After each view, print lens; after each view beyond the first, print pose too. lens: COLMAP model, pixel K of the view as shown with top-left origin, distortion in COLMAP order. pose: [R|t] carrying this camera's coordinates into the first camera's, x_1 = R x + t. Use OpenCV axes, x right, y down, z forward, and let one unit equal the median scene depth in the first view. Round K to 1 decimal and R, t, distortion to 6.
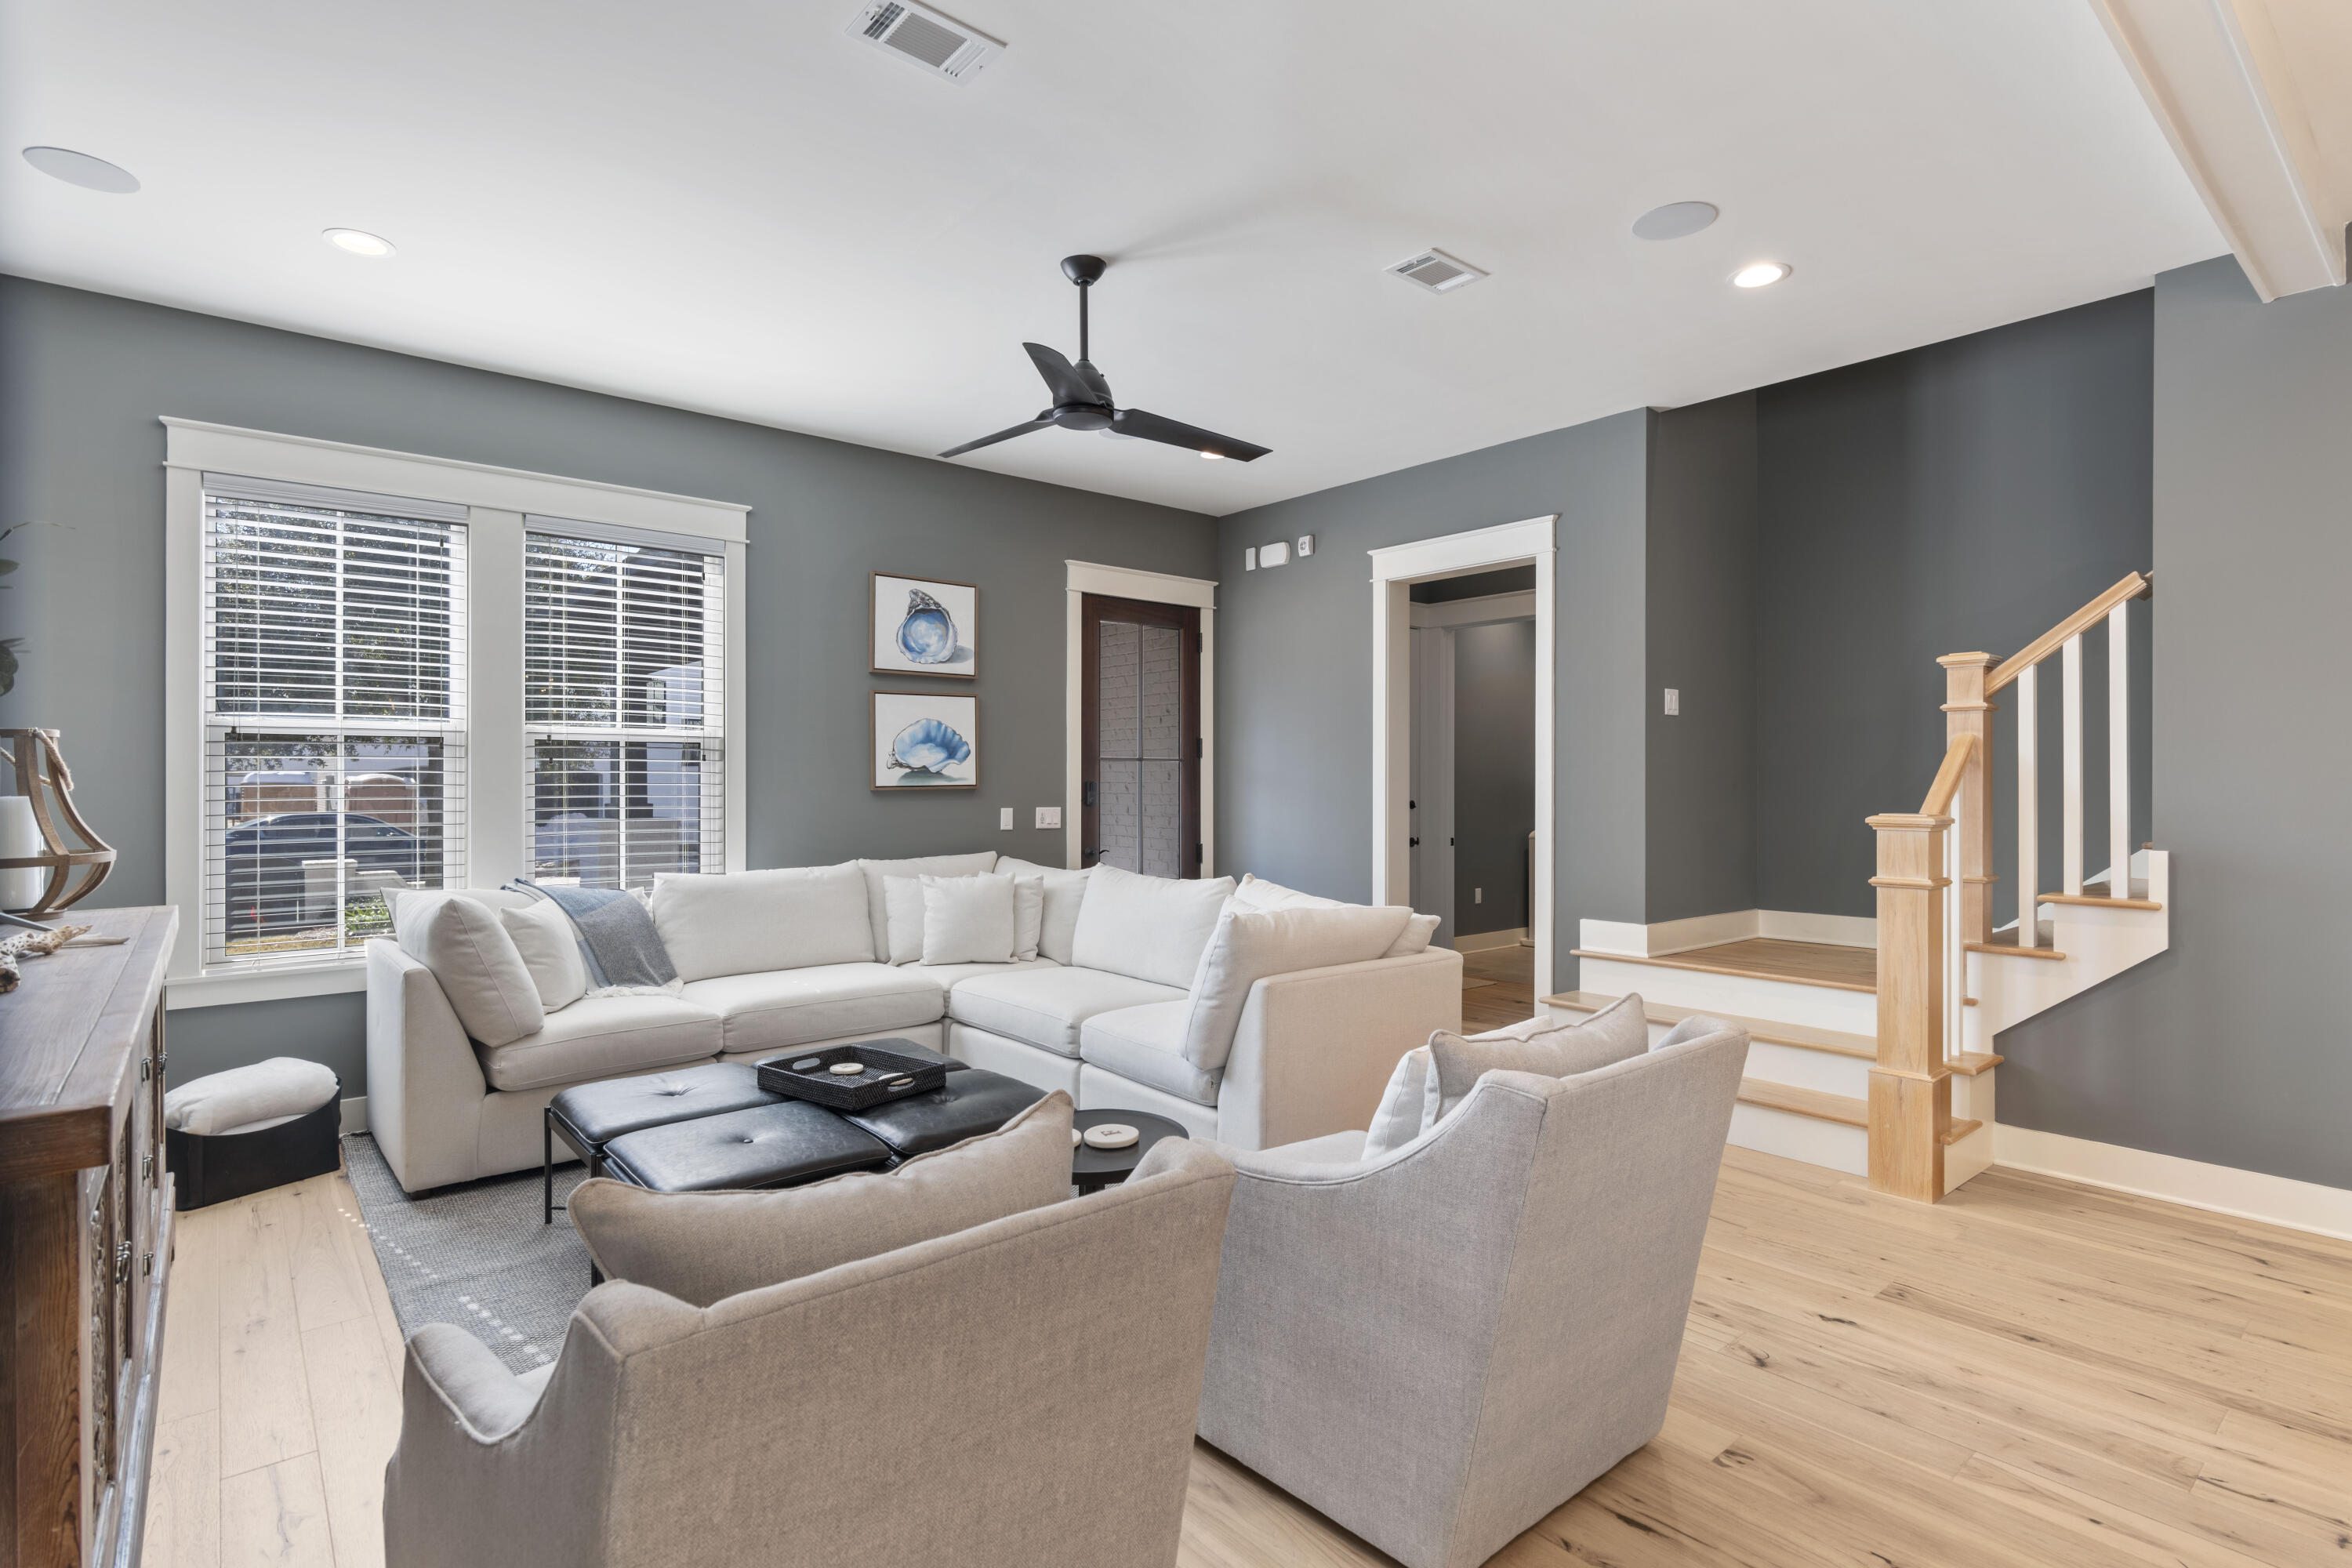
lens RADIAL K [[1140.7, 0, 1186.9], [0, 1140.7, 782.6], [0, 0, 1]] dist [0.005621, -0.001525]
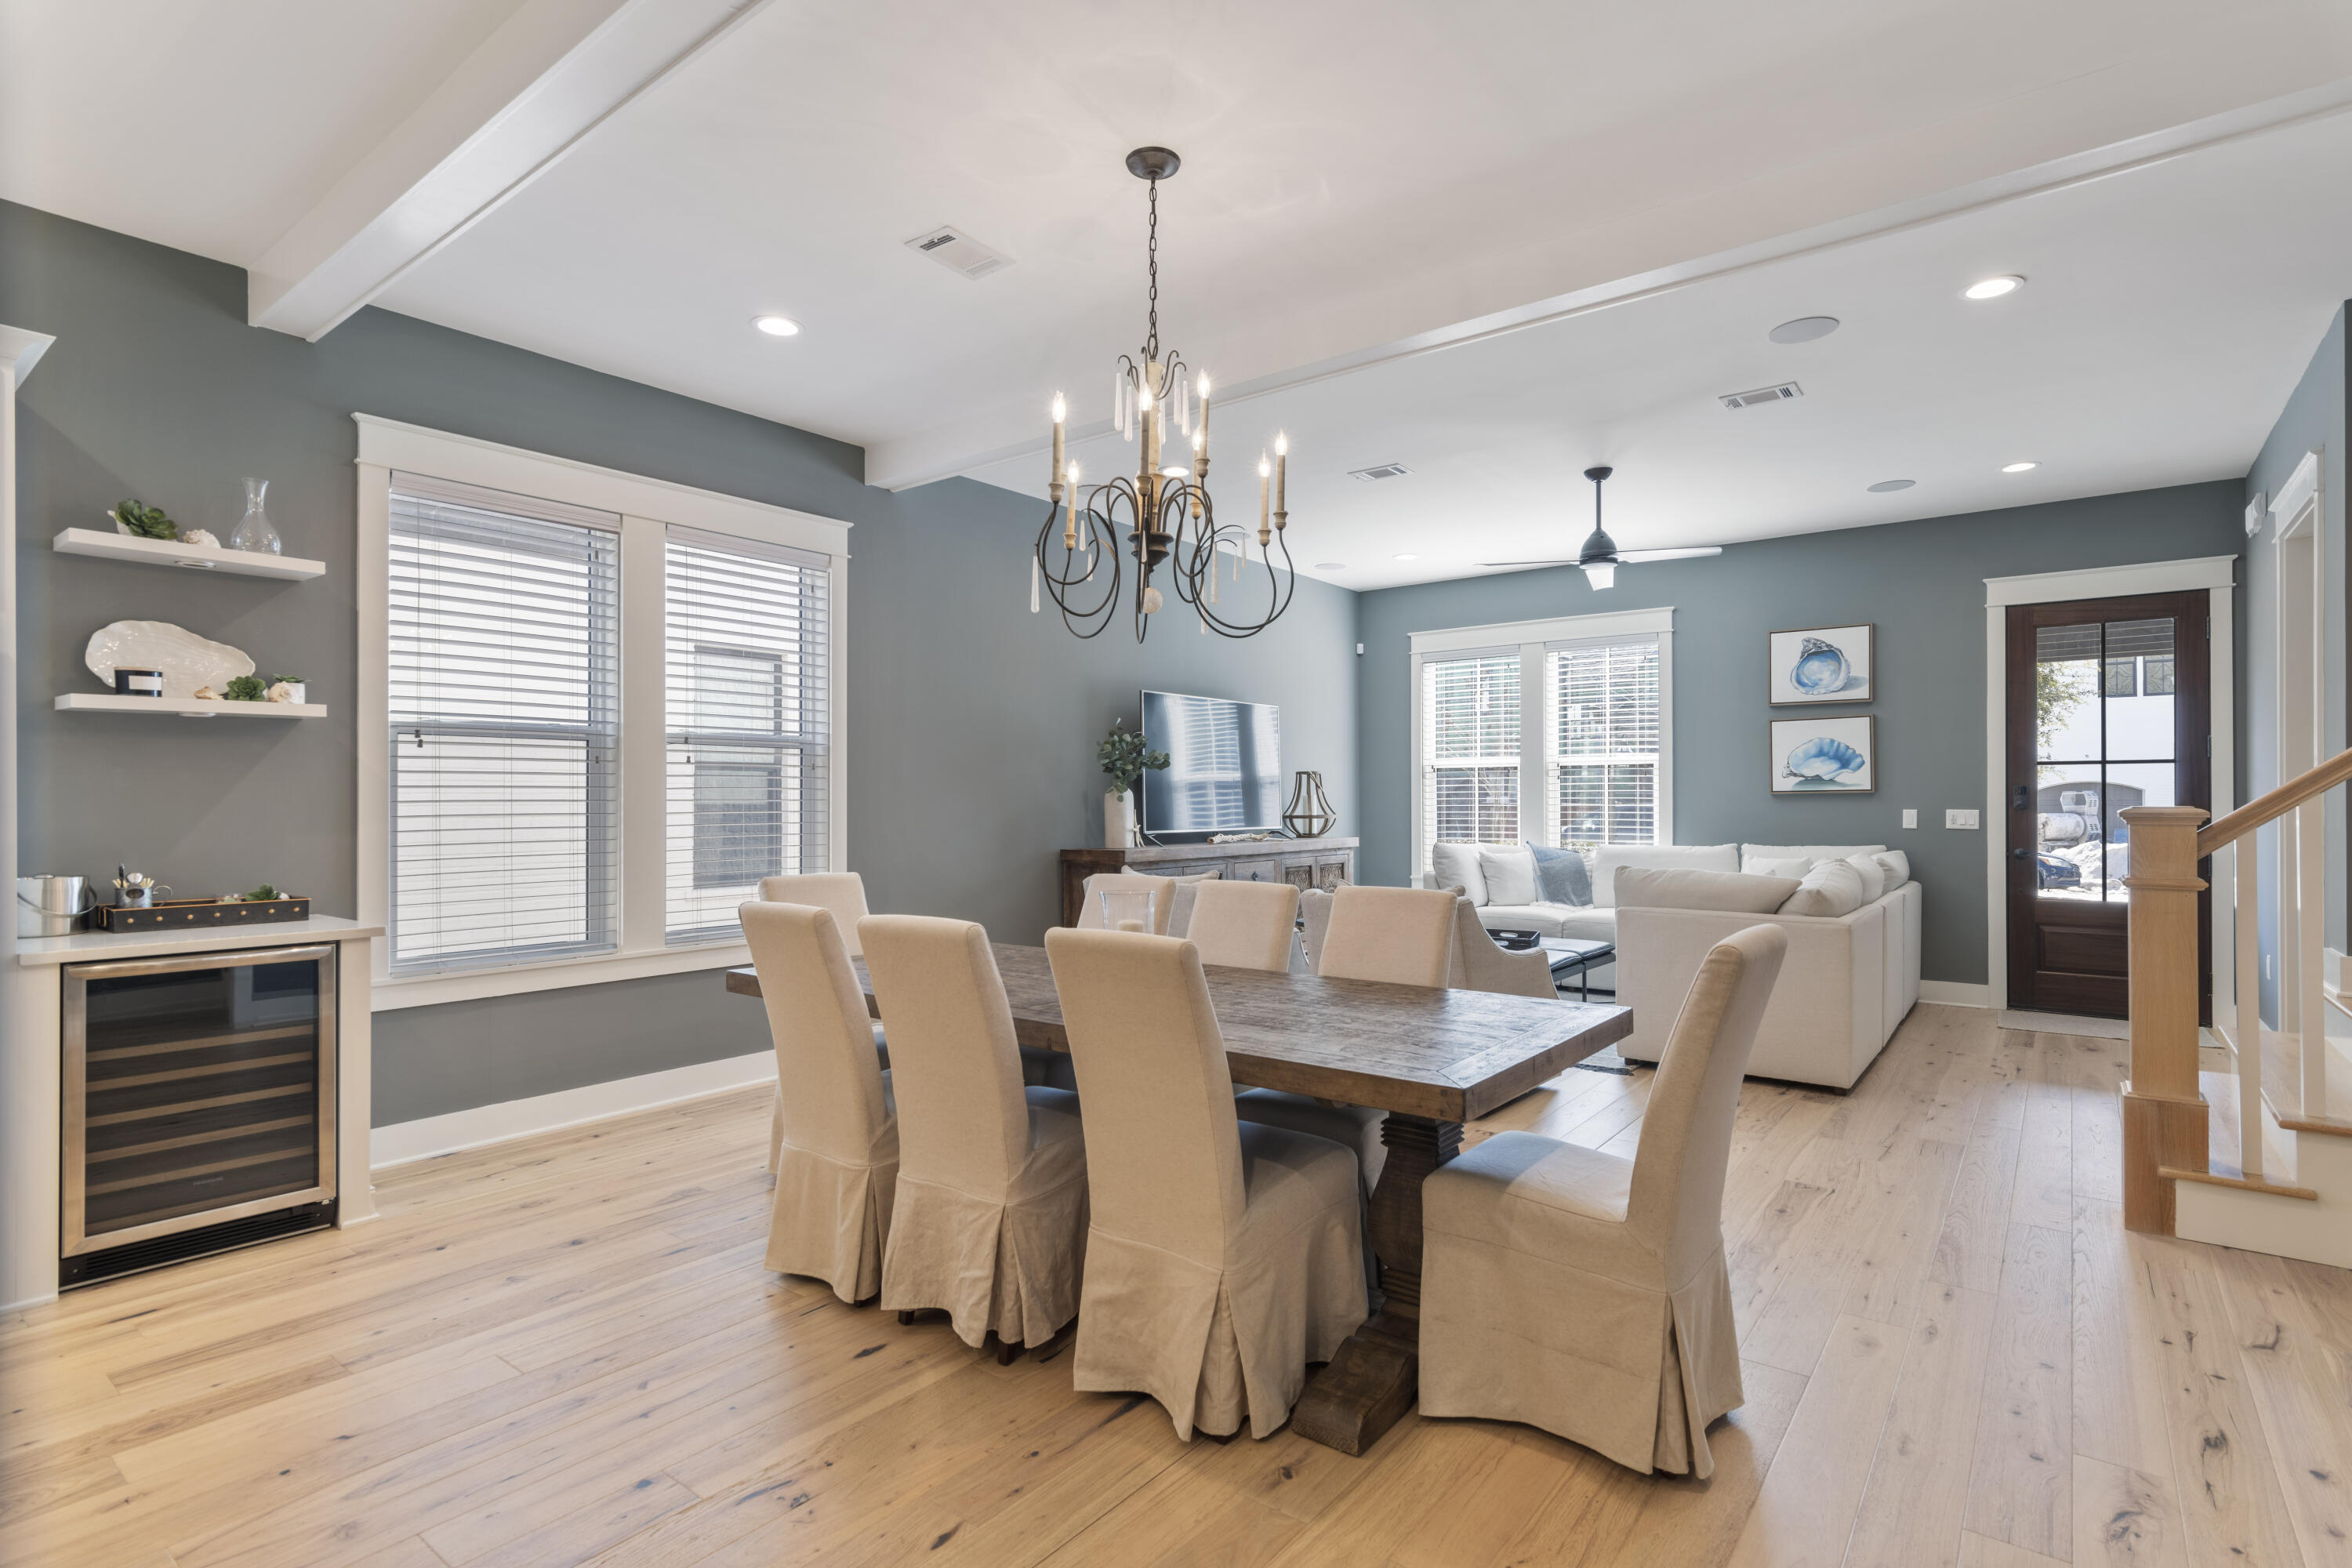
lens RADIAL K [[1140.7, 0, 1179.9], [0, 1140.7, 791.5], [0, 0, 1]] dist [0.005621, -0.001525]
pose [[0.210061, -0.008197, -0.977654, 0.888725], [0.000350, 0.999965, -0.008309, 0.014589], [0.977688, 0.001403, 0.210057, 0.039726]]
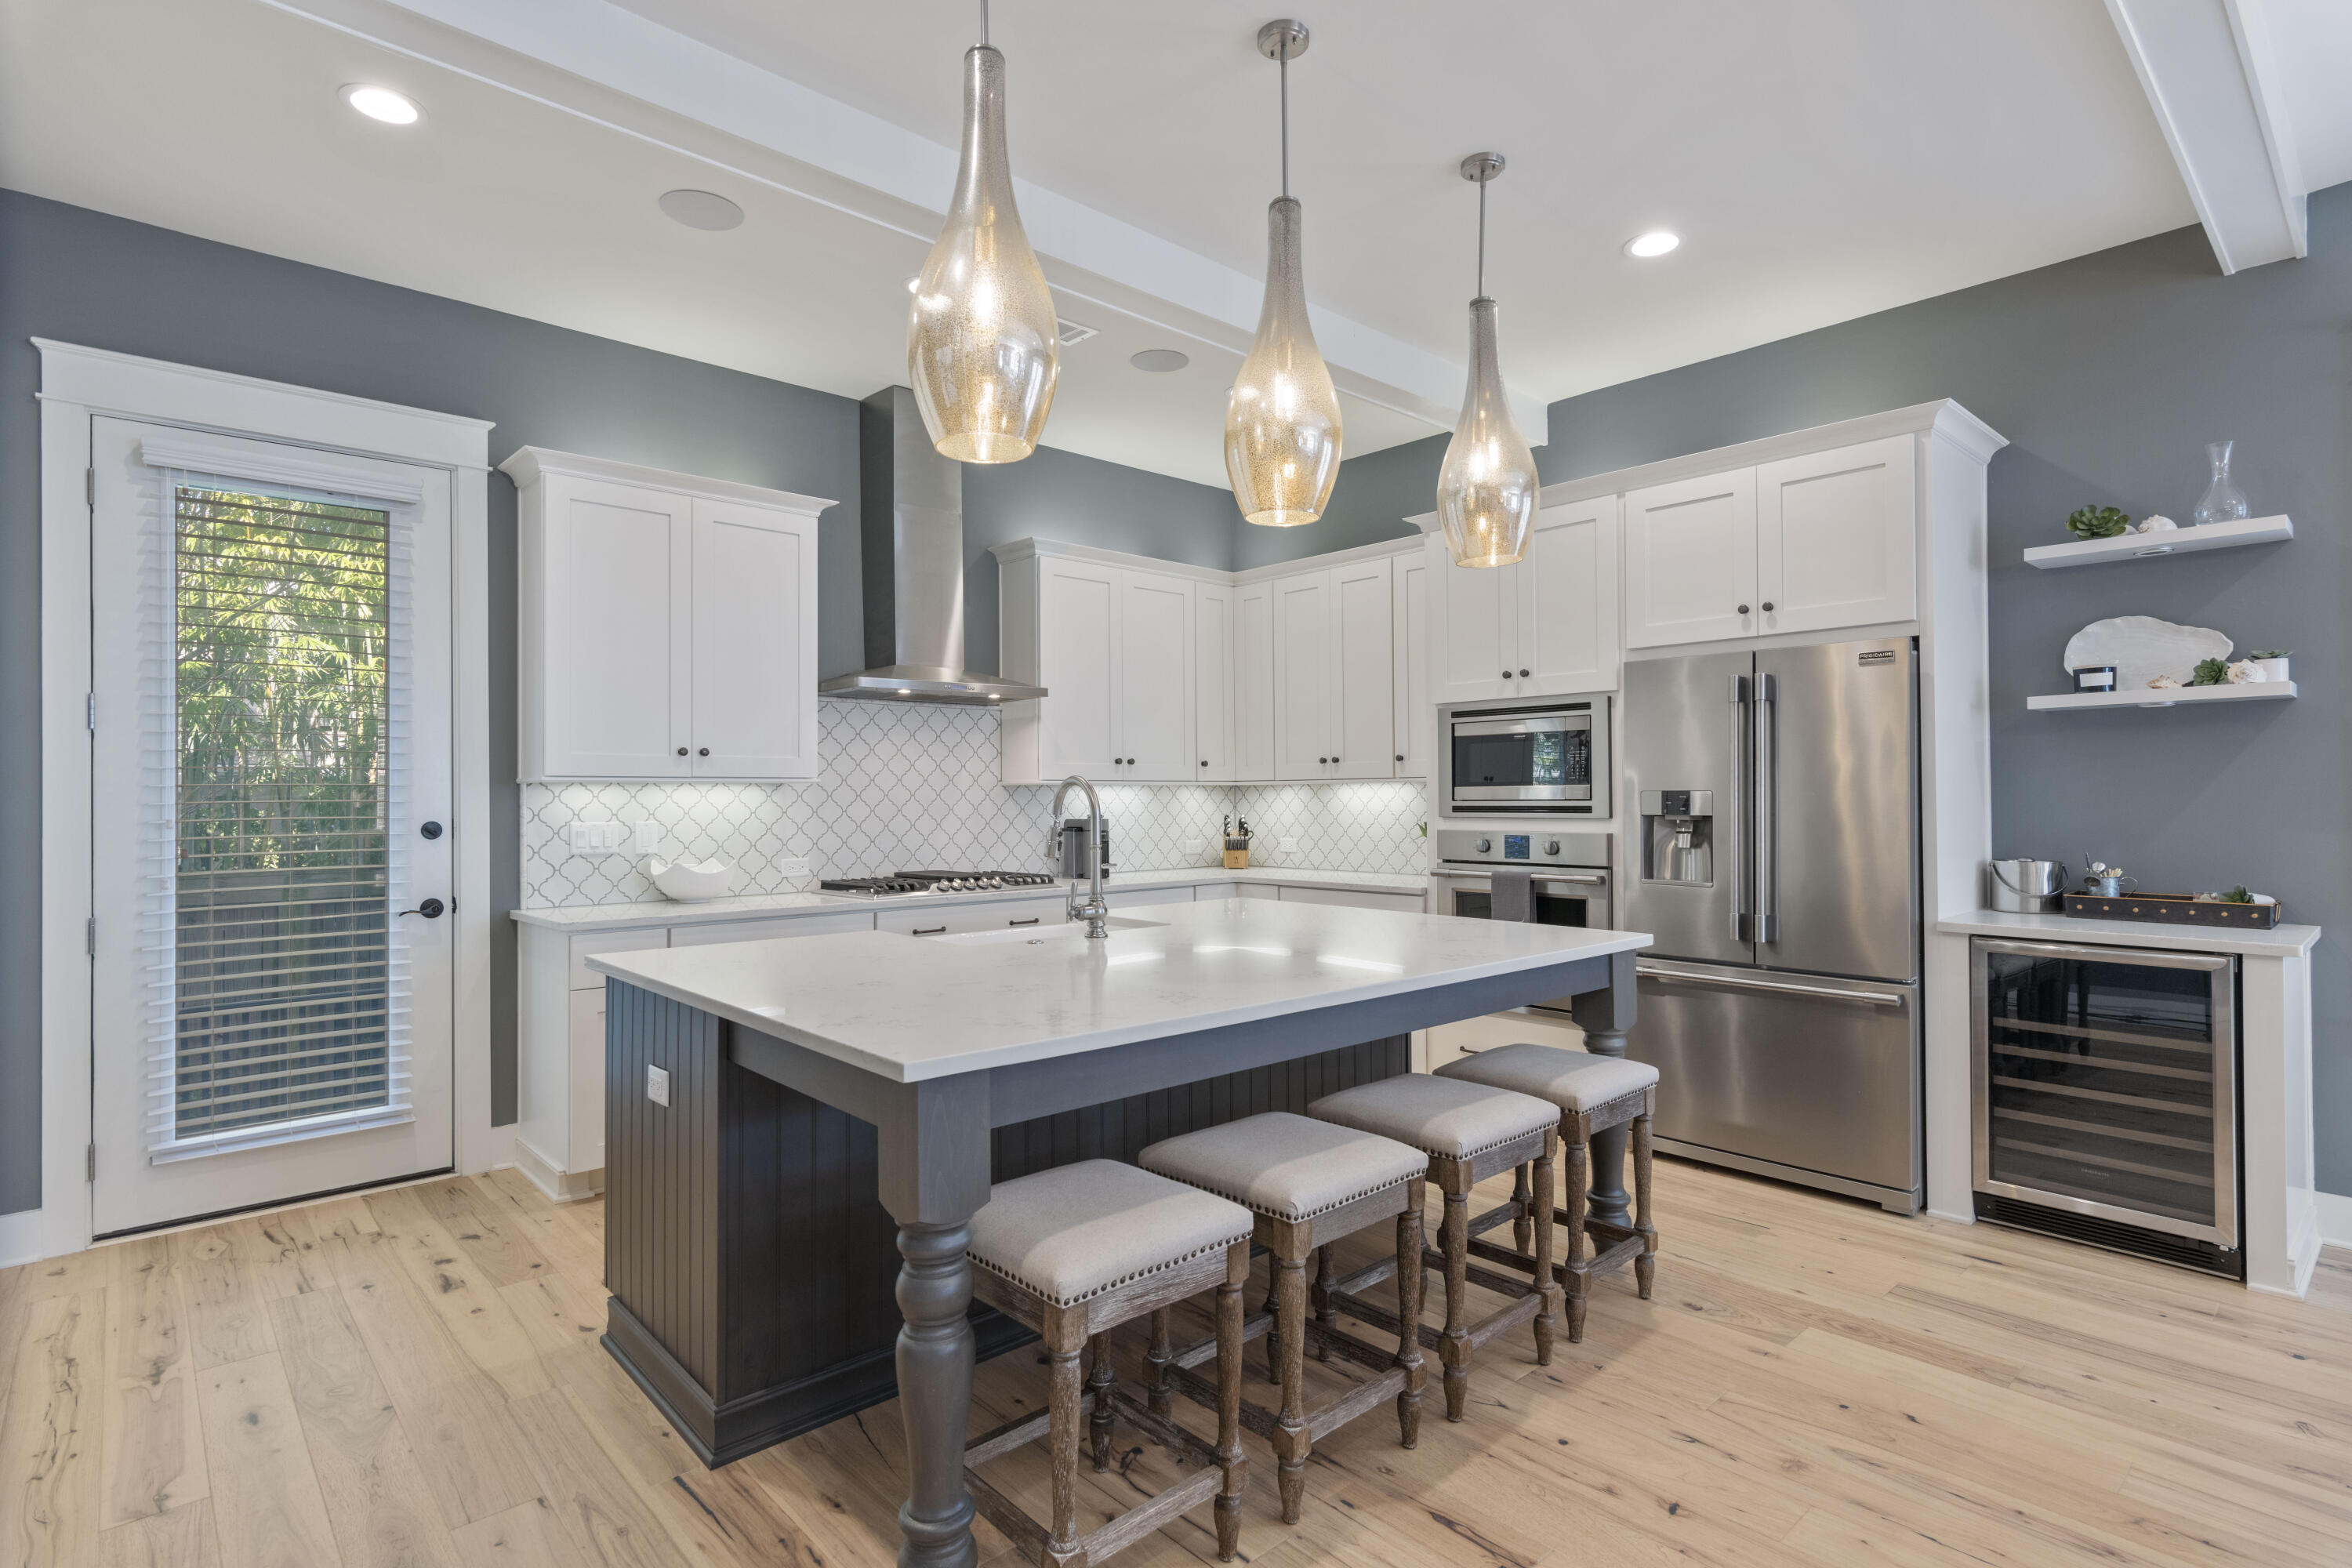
lens RADIAL K [[1140.7, 0, 1173.1], [0, 1140.7, 788.8], [0, 0, 1]] dist [0.005621, -0.001525]
pose [[-0.998990, 0.003141, -0.044831, 0.718482], [0.003271, 0.999991, -0.002829, 0.012087], [0.044822, -0.002972, -0.998991, 0.232959]]
